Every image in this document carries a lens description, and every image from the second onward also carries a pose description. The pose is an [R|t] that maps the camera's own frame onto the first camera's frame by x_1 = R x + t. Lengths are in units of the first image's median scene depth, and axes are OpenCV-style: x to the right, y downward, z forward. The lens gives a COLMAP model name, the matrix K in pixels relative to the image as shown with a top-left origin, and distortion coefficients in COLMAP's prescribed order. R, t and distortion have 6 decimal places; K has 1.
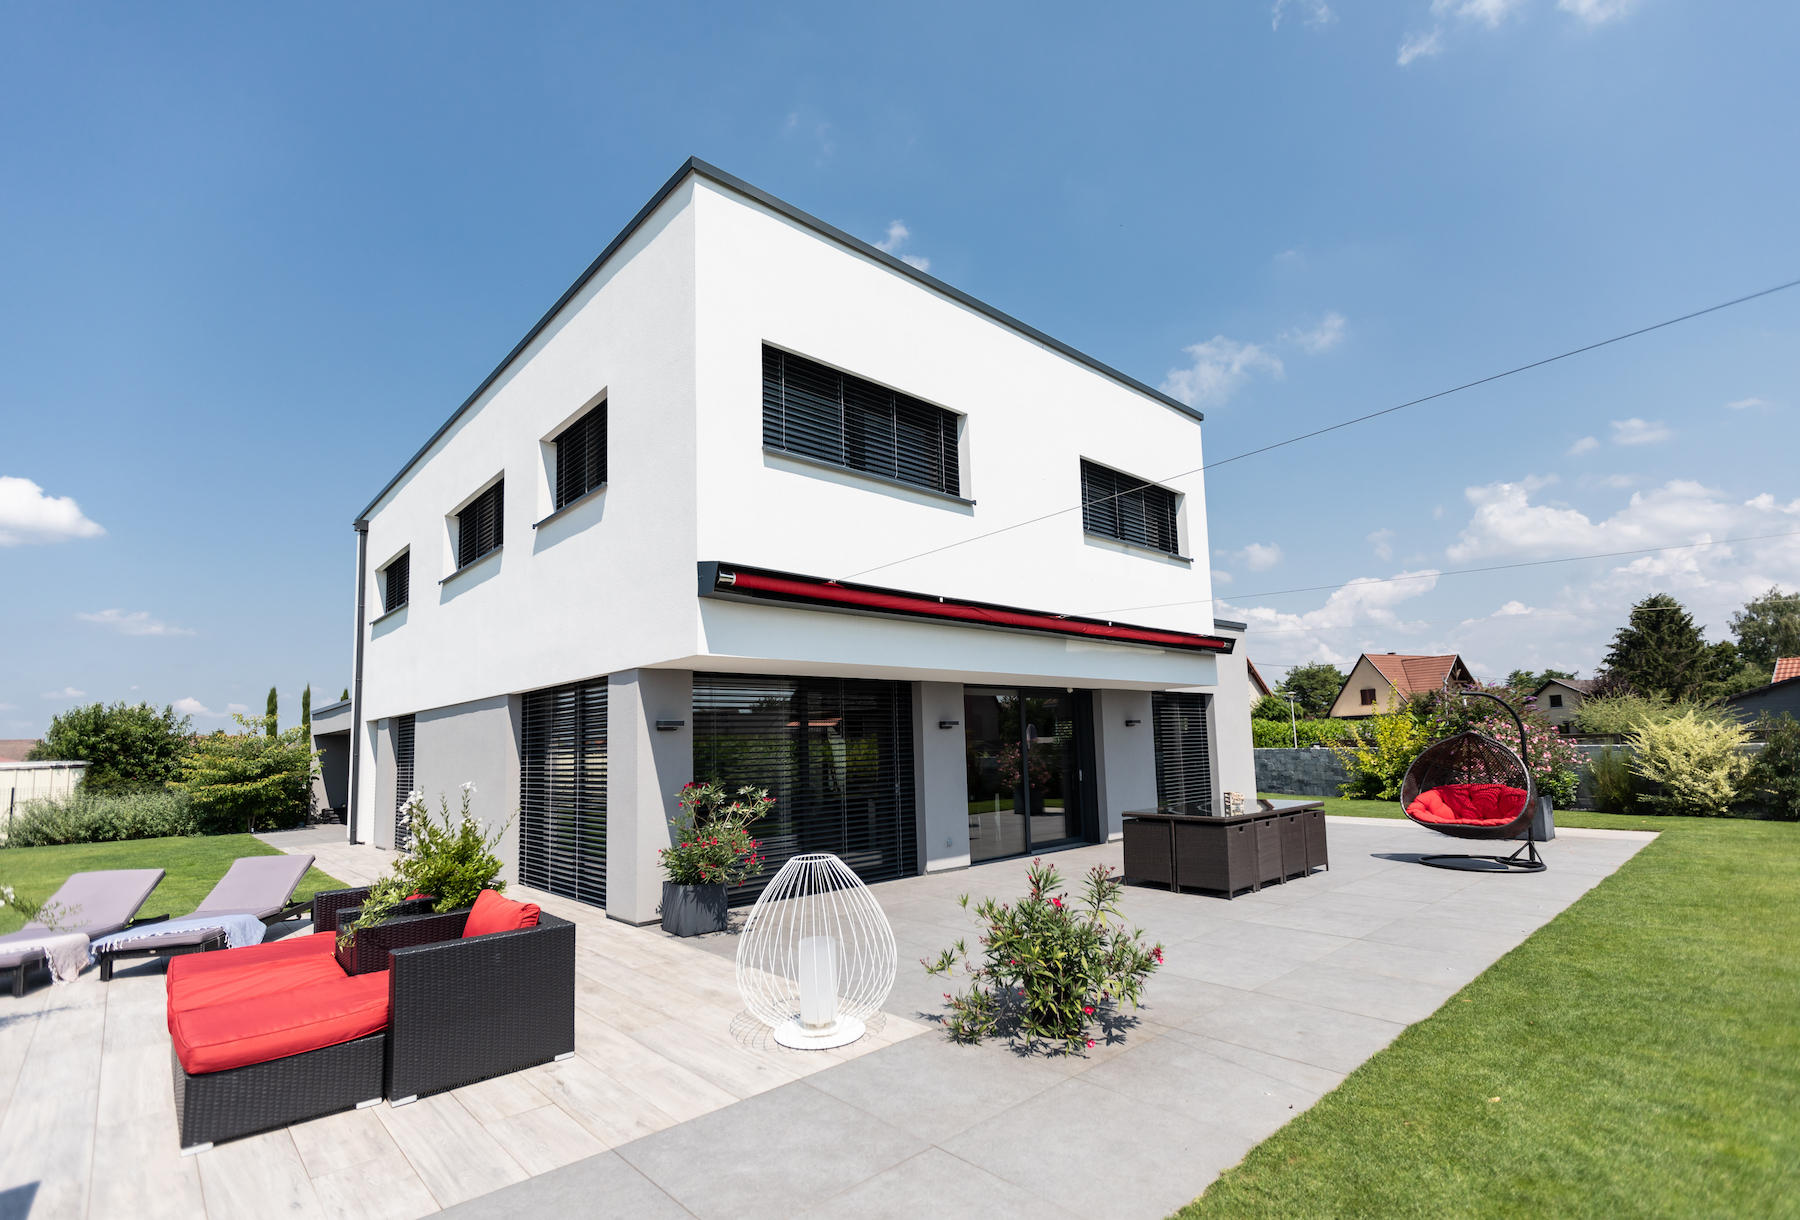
lens RADIAL K [[847.2, 0, 903.9], [0, 847.2, 669.8], [0, 0, 1]] dist [-0.001105, -0.001209]
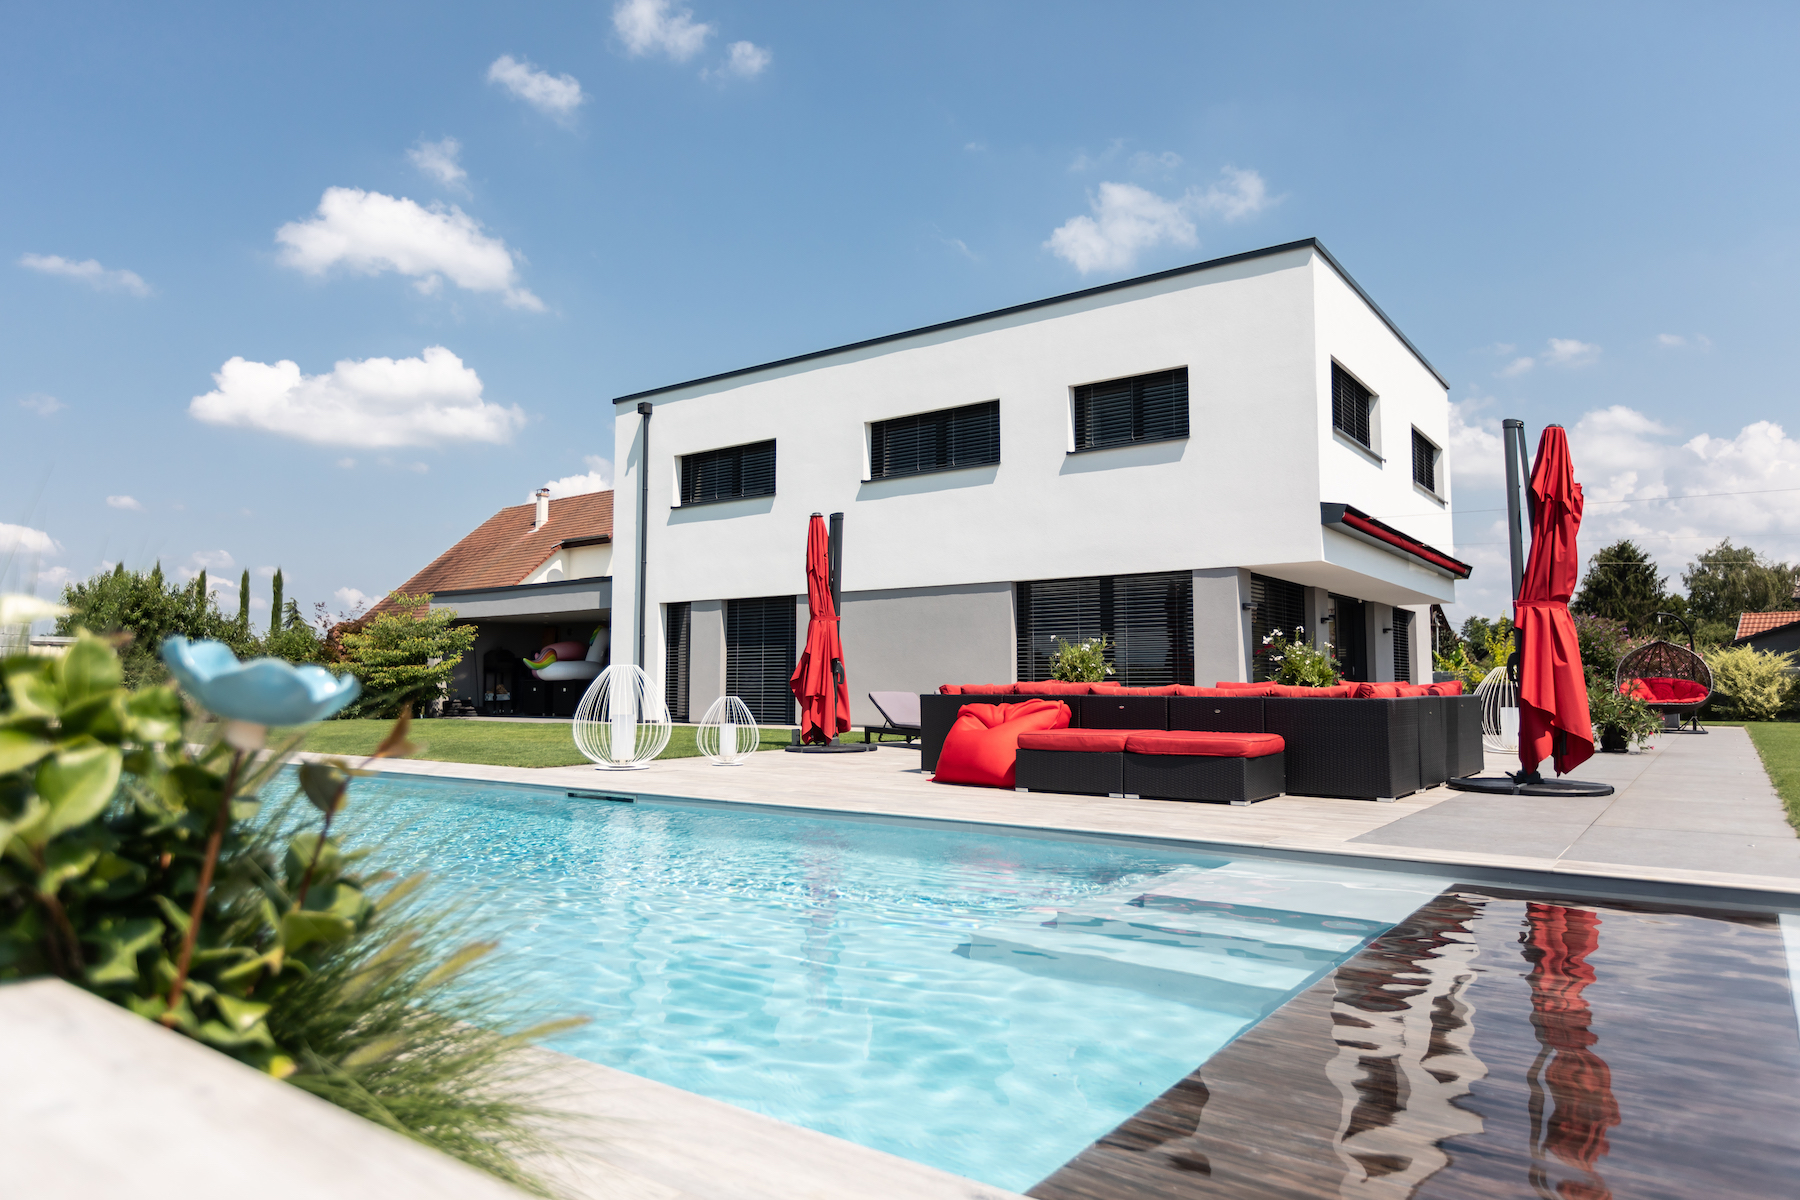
lens RADIAL K [[1133.0, 0, 897.4], [0, 1133.0, 612.5], [0, 0, 1]] dist [-0.000831, 0.000519]
pose [[0.980980, 0.041303, 0.189664, -0.661078], [-0.044803, 0.998895, 0.014203, 0.039263], [-0.188868, -0.022431, 0.981746, -0.434488]]
